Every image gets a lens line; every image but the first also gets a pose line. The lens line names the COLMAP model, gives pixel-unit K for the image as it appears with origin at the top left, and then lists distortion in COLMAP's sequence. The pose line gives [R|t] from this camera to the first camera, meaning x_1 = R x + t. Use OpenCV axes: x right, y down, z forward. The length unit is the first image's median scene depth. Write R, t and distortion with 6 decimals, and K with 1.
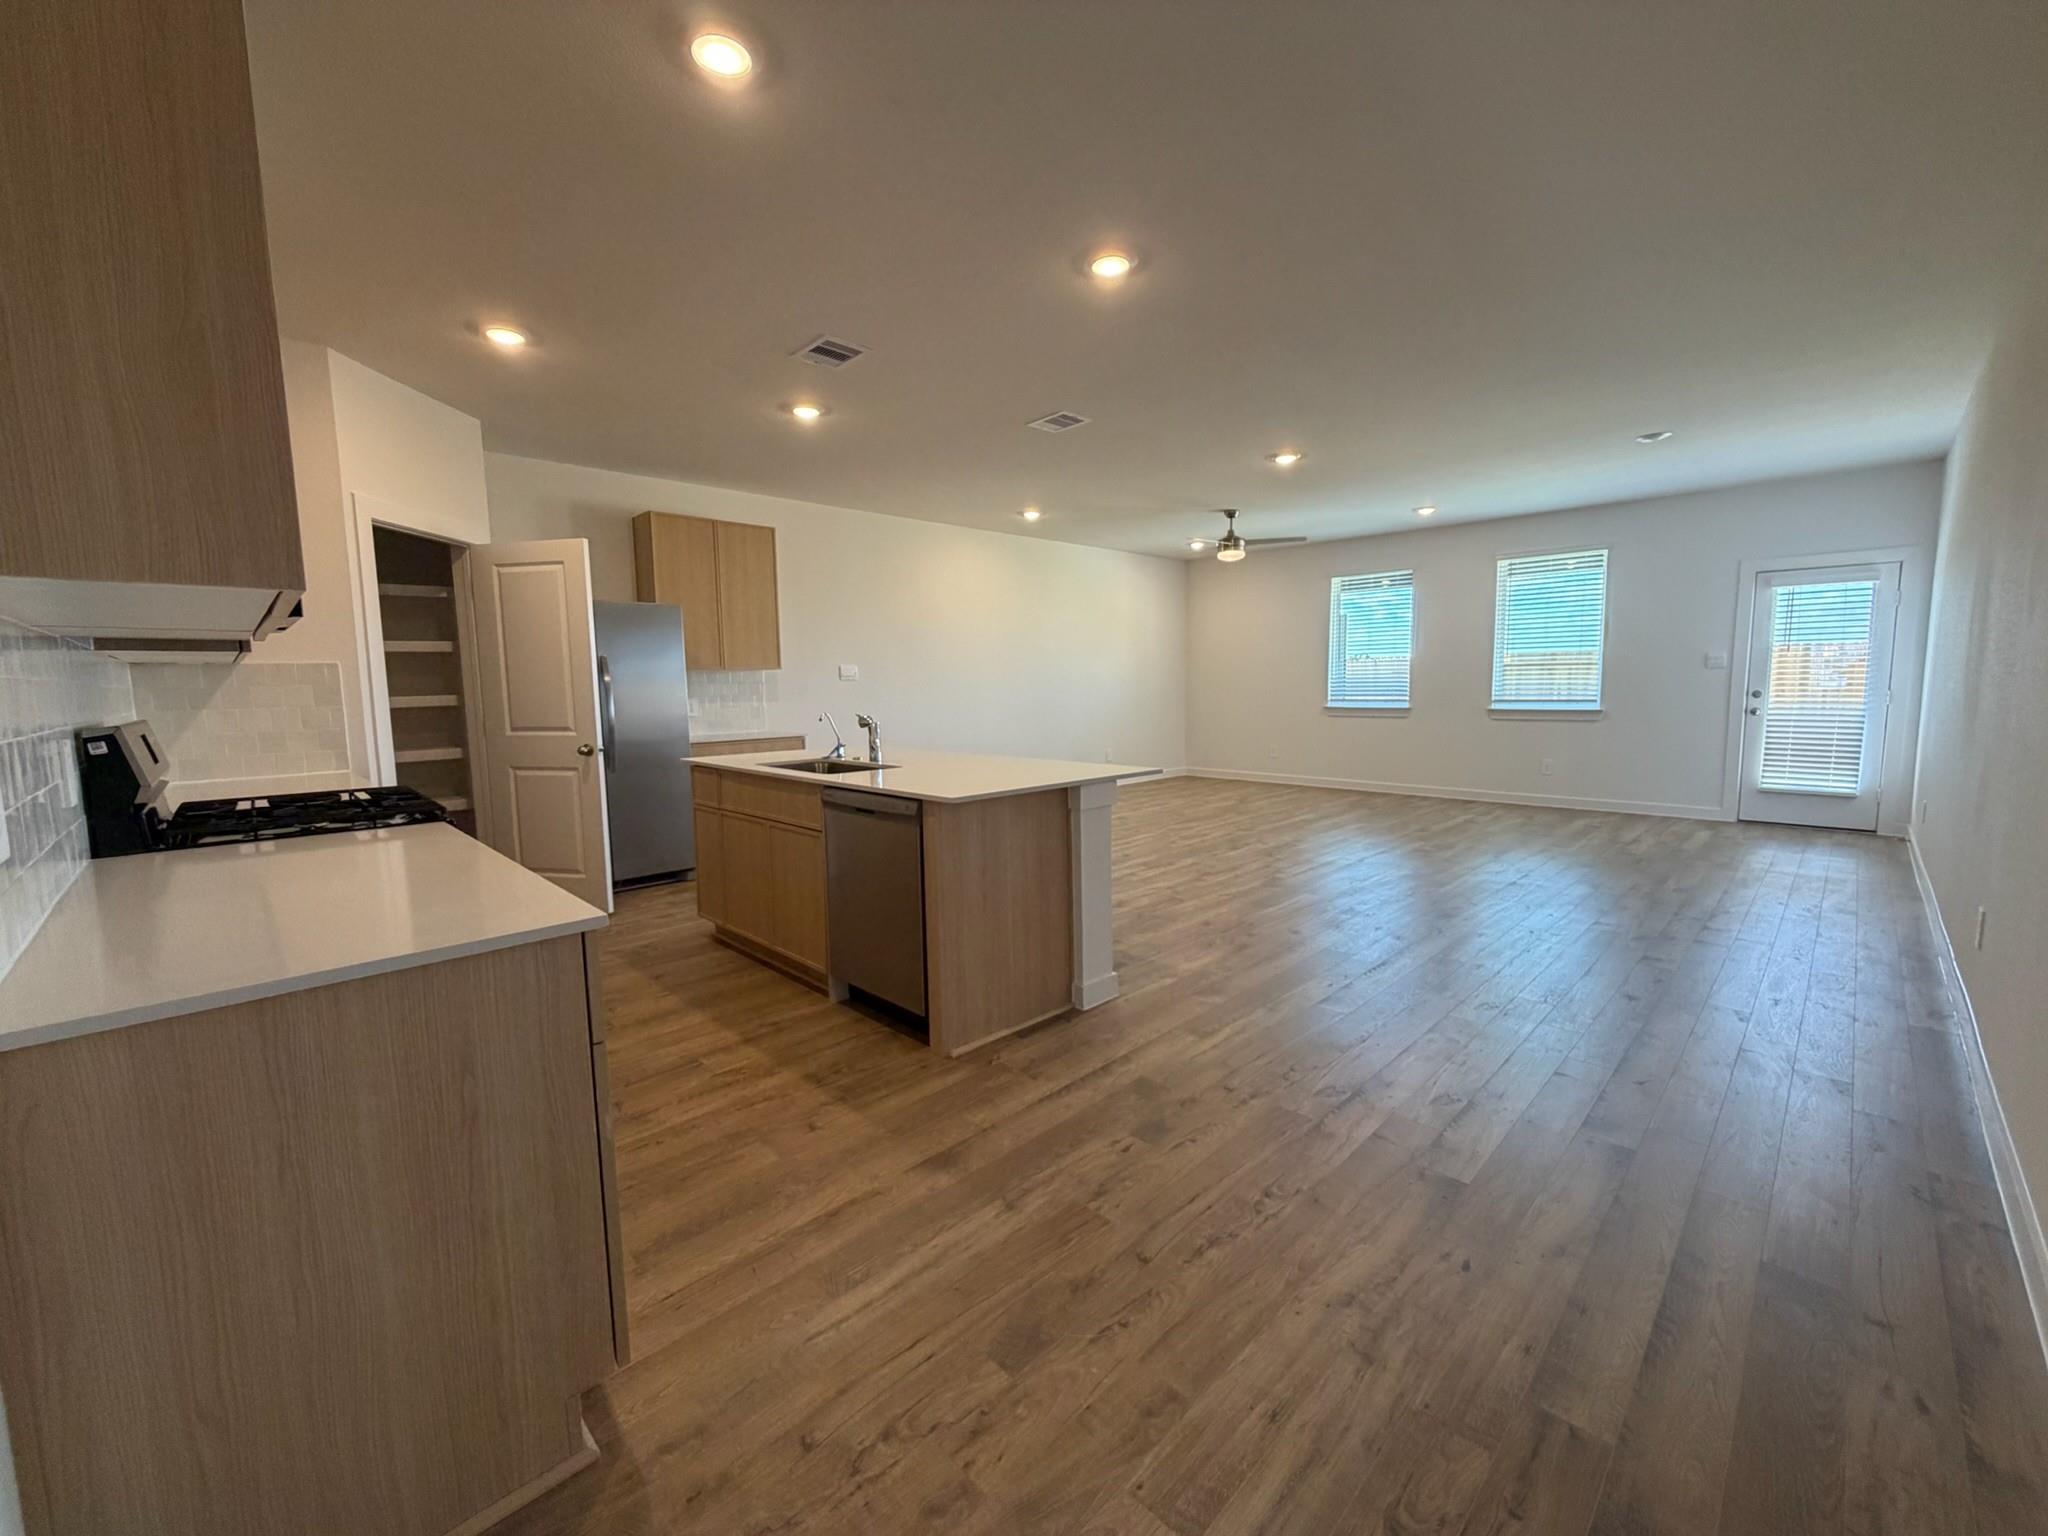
lens RADIAL K [[828.9, 0, 1024.0], [0, 828.9, 768.0], [0, 0, 1]] dist [-0.000480, -0.000068]
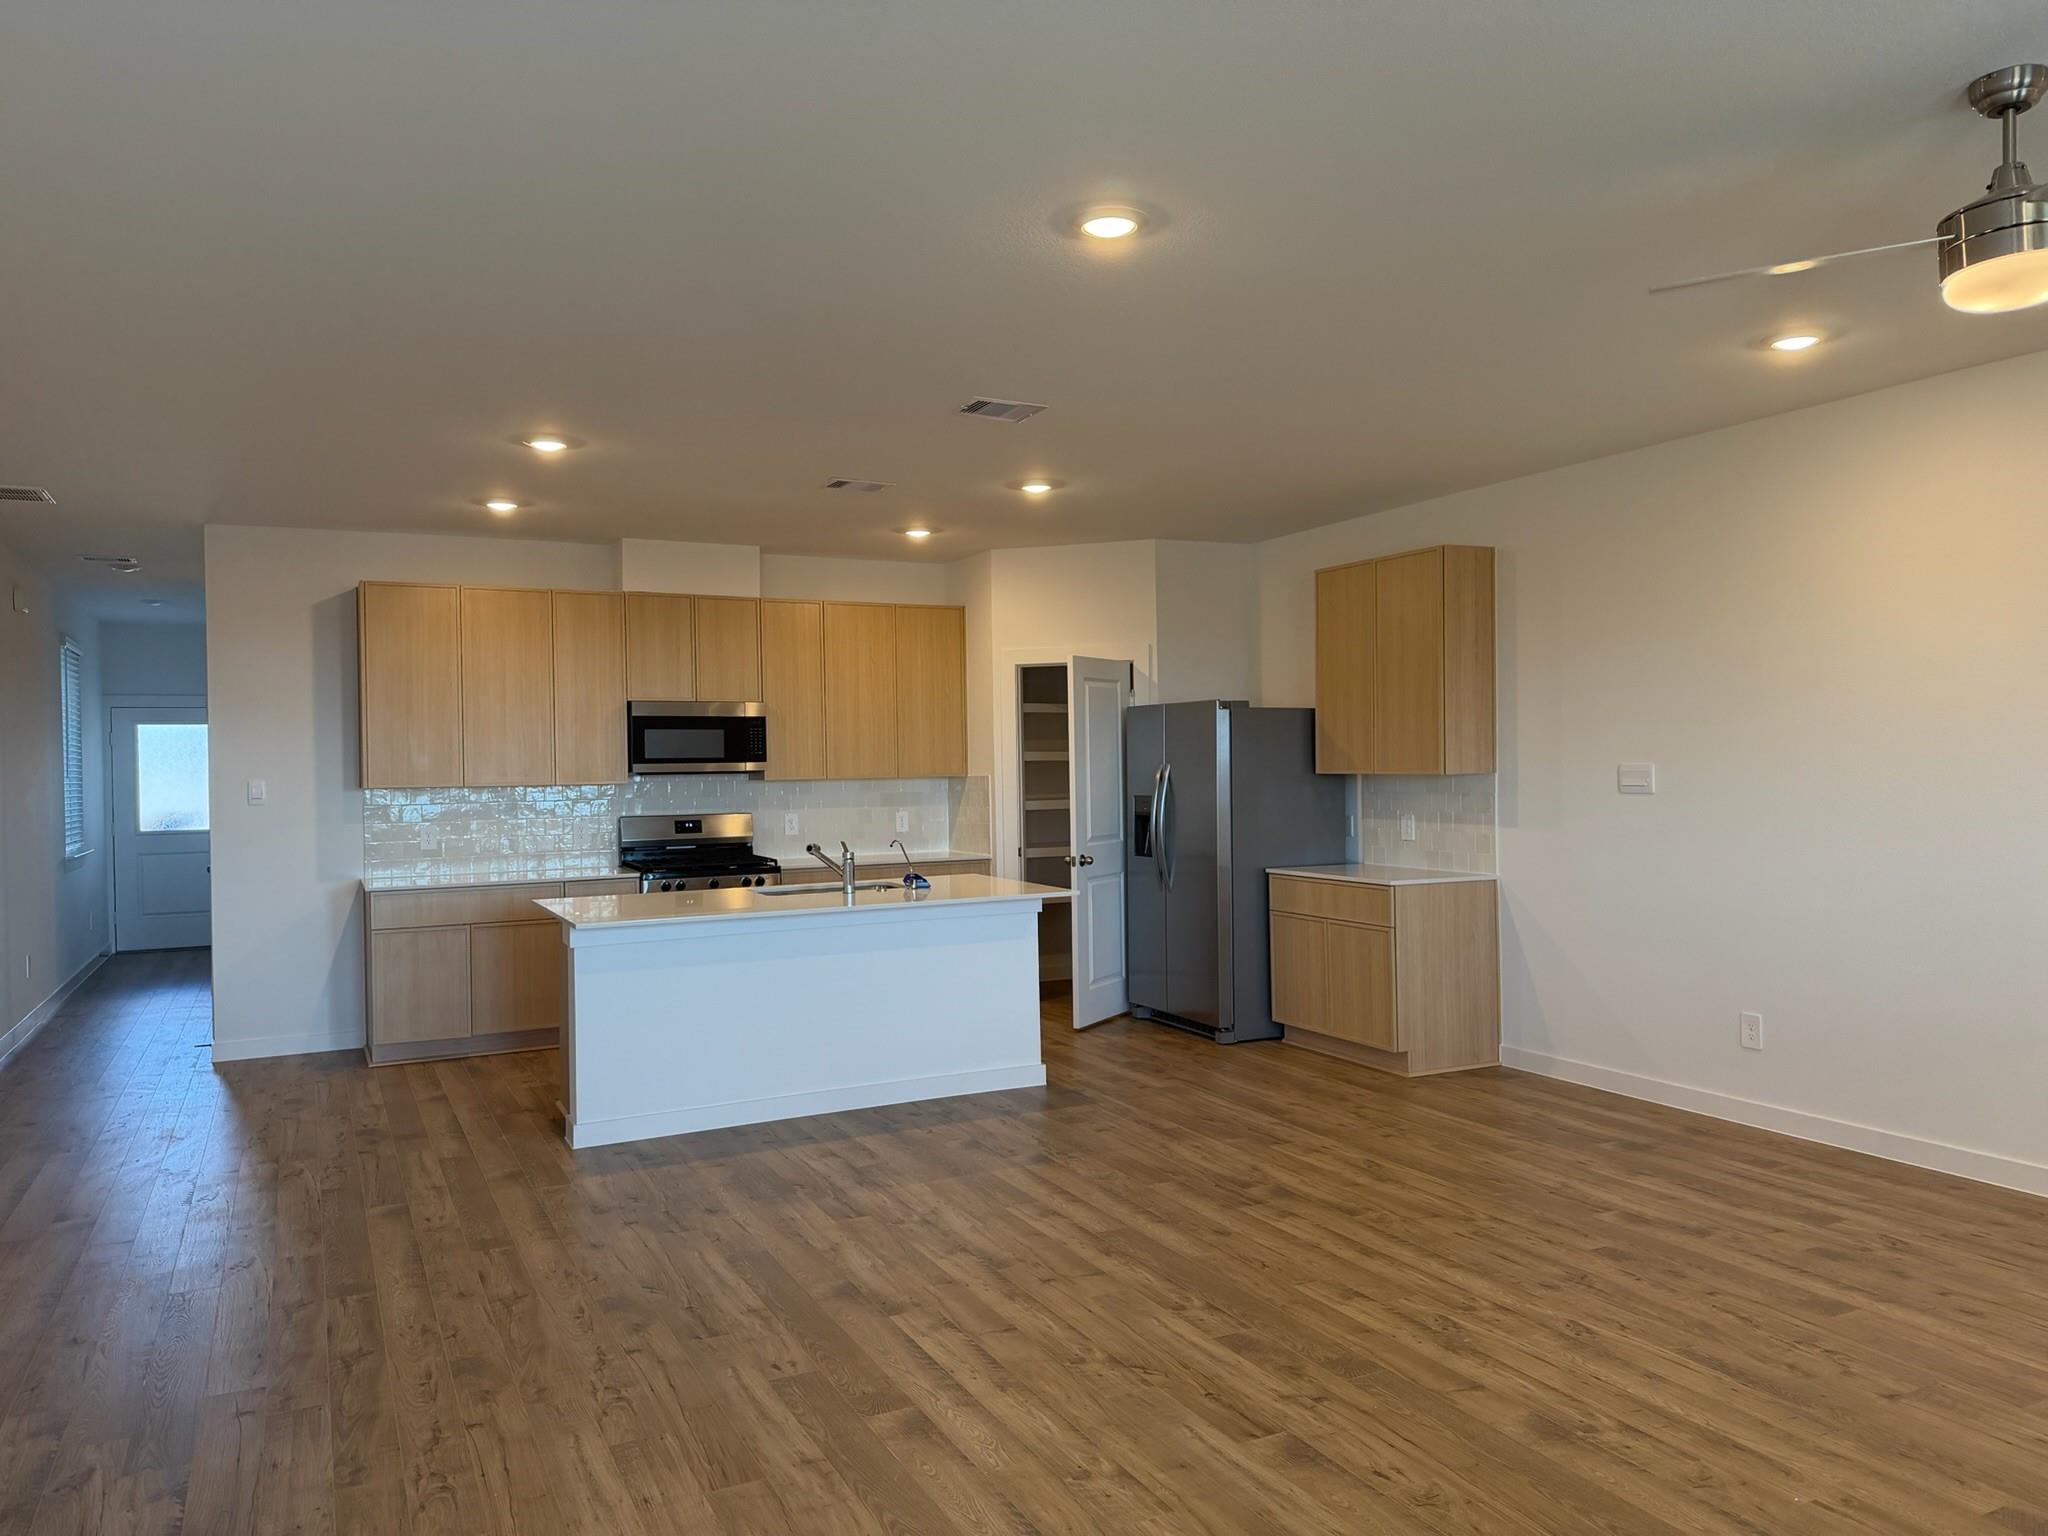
lens RADIAL K [[1438.0, 0, 1024.0], [0, 1438.0, 768.0], [0, 0, 1]] dist [-0.004028, -0.004295]
pose [[-0.309842, 0.021802, -0.950538, 1.146714], [-0.075724, 0.995995, 0.047529, -0.215765], [0.947768, 0.086705, -0.306951, 1.477838]]
